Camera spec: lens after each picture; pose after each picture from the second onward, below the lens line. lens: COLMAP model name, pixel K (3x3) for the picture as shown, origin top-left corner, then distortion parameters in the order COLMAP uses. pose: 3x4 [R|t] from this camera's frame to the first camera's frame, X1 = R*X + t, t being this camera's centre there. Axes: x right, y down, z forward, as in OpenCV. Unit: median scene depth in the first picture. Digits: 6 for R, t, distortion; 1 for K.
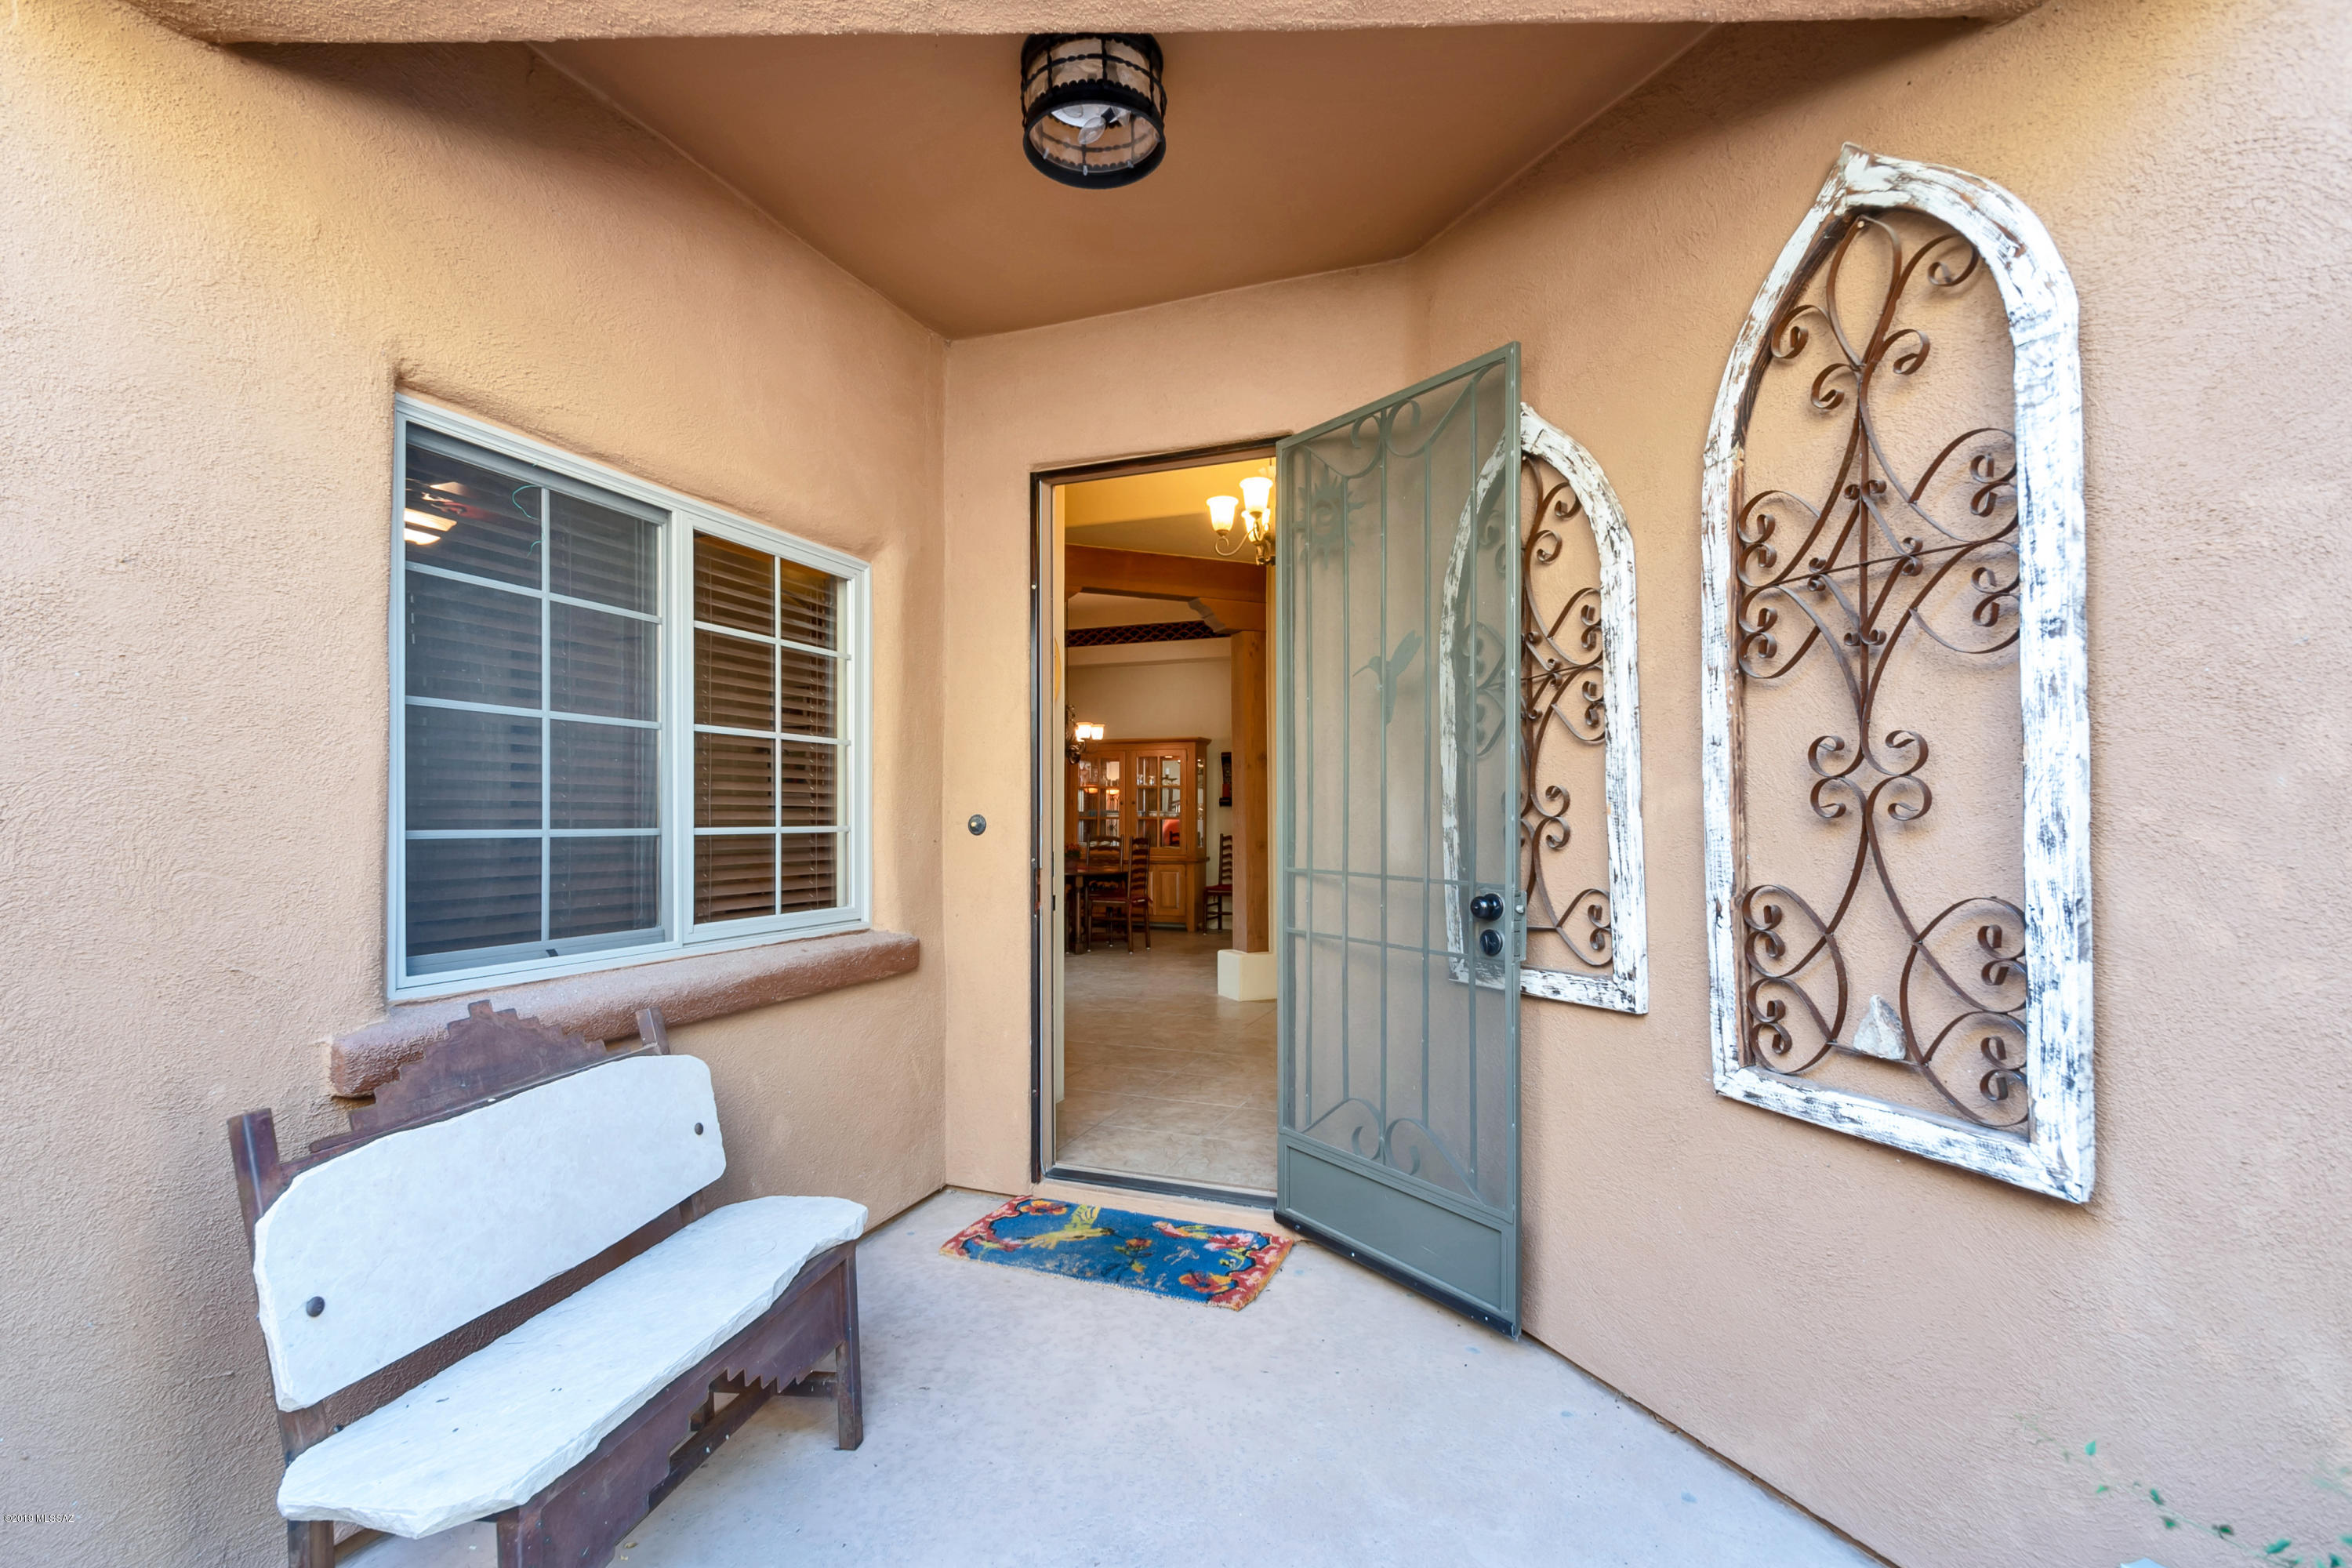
lens RADIAL K [[1049.2, 0, 1162.5], [0, 1049.2, 815.9], [0, 0, 1]] dist [0.001003, -0.000610]
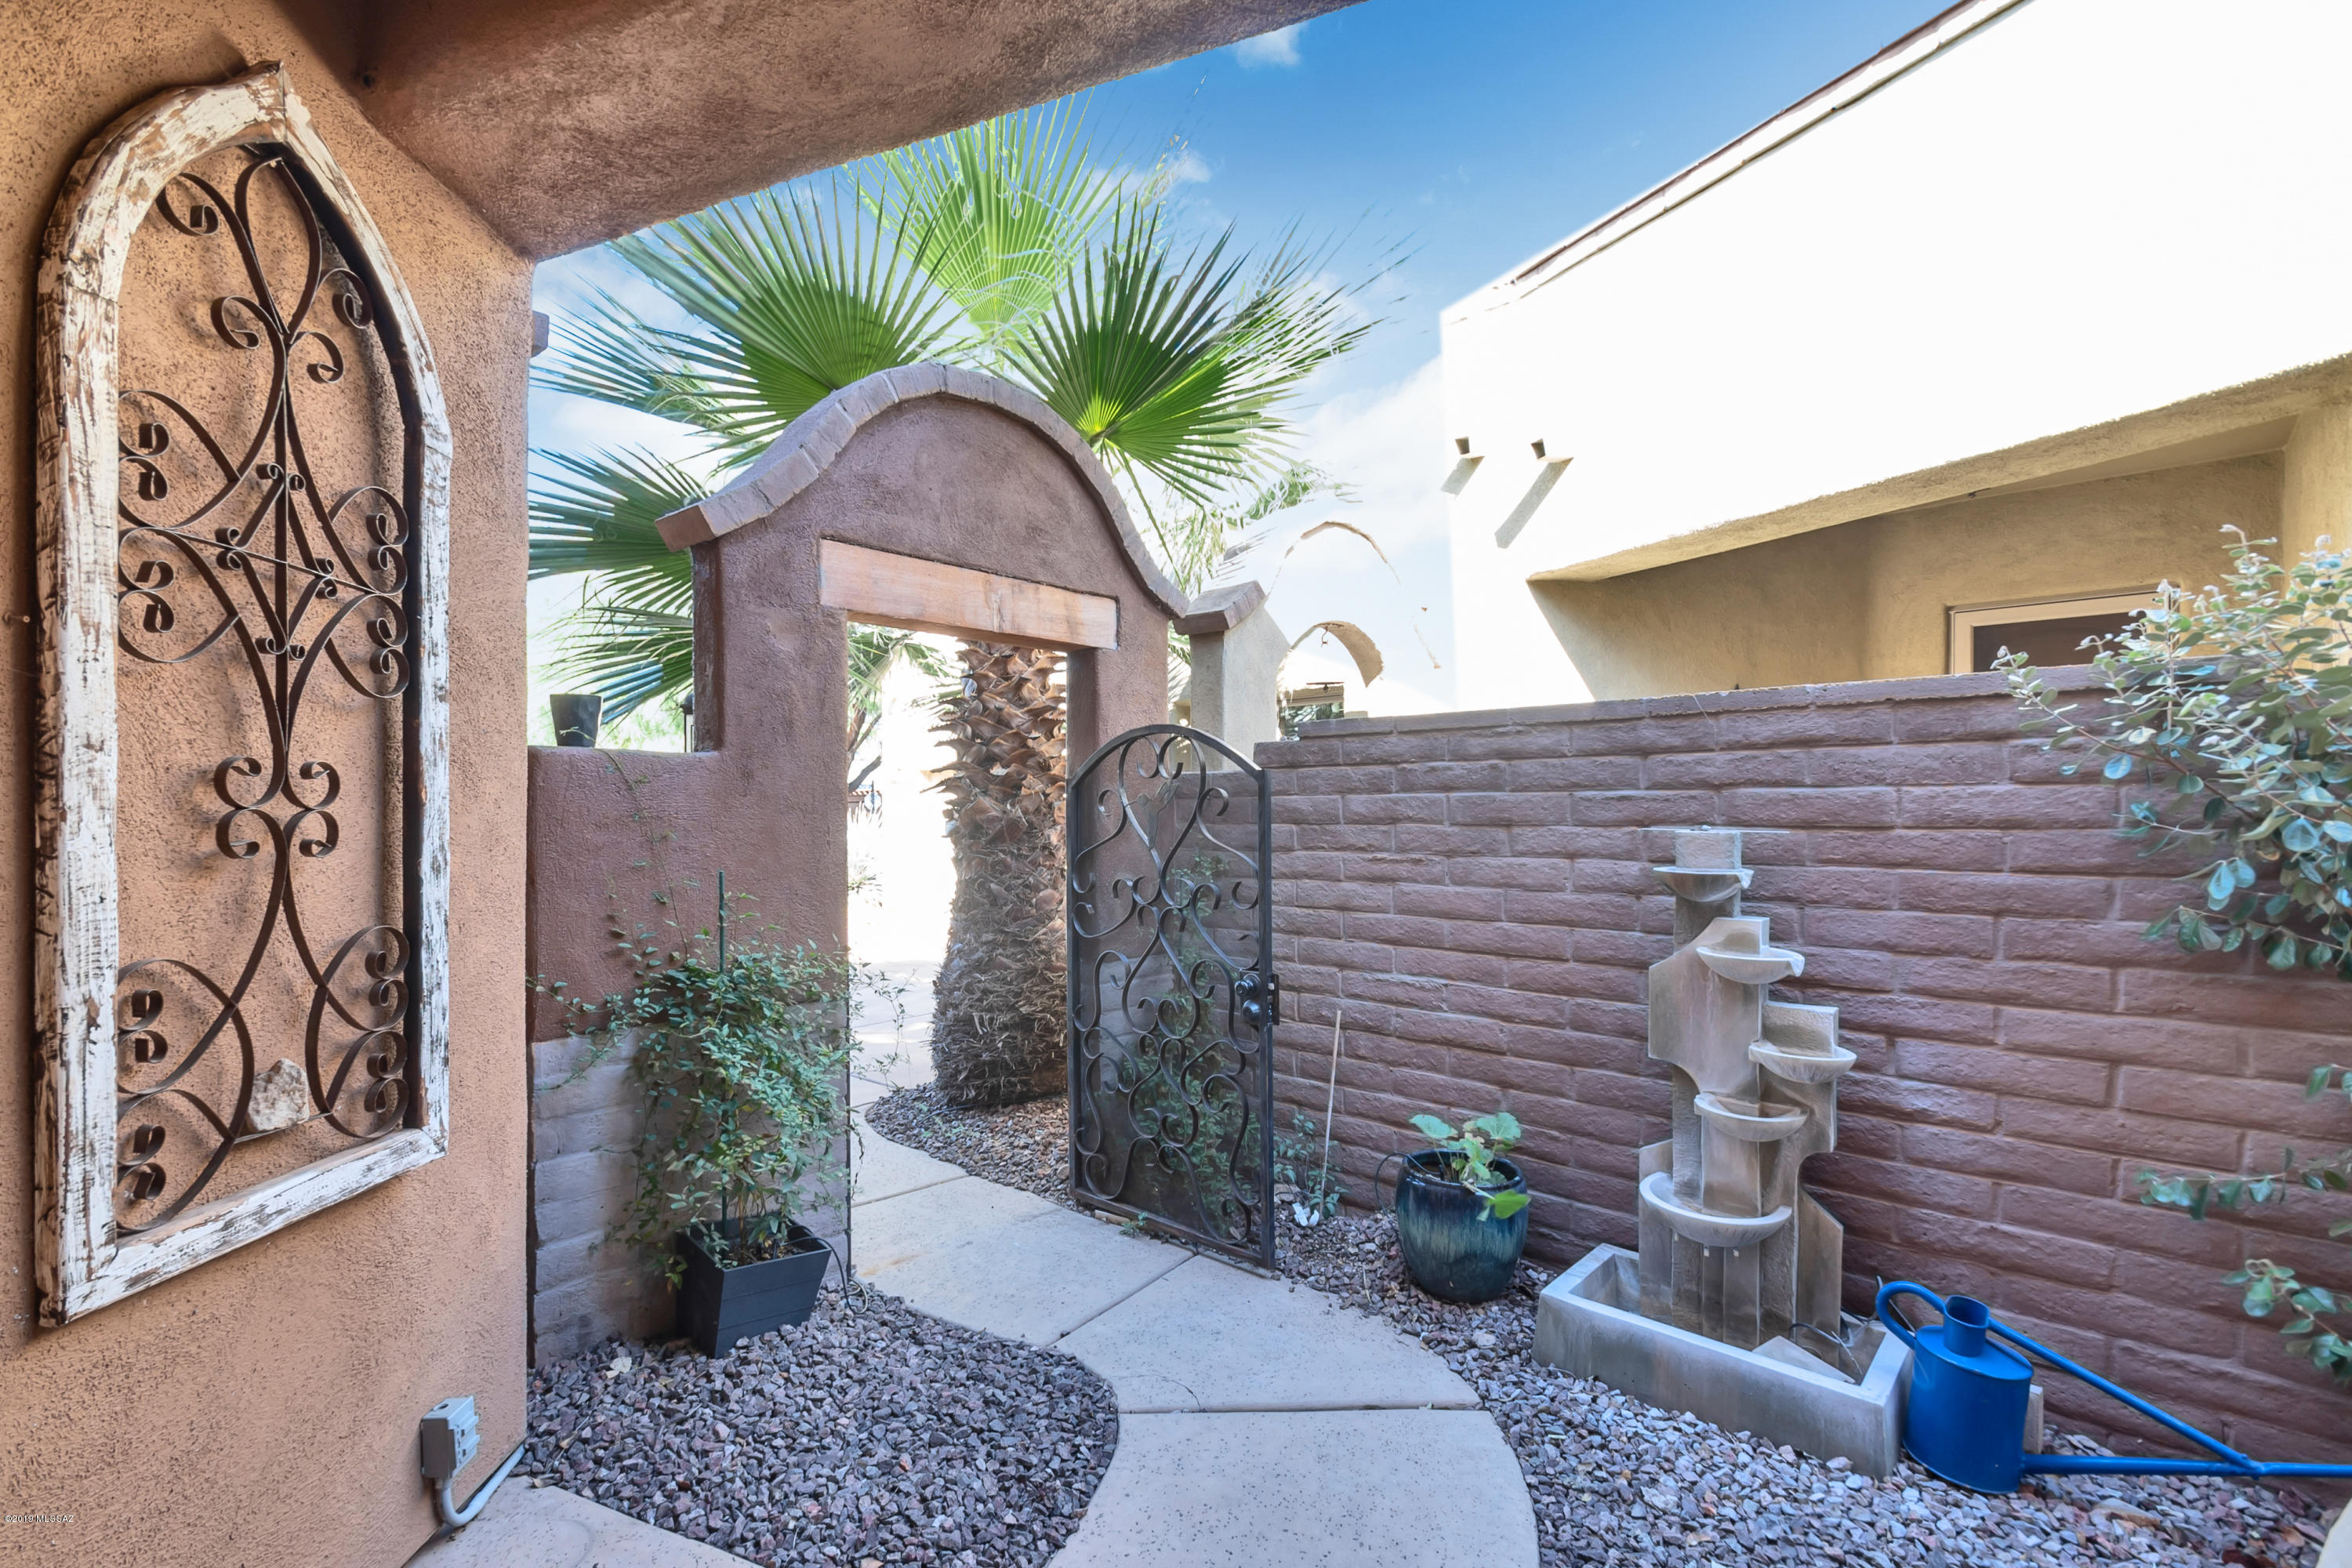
lens RADIAL K [[1049.2, 0, 1162.5], [0, 1049.2, 815.9], [0, 0, 1]] dist [0.001003, -0.000610]
pose [[-0.928290, -0.002985, 0.371846, -0.217594], [-0.001930, 0.999993, 0.003211, -0.023911], [-0.371853, 0.002263, -0.928289, 1.027173]]
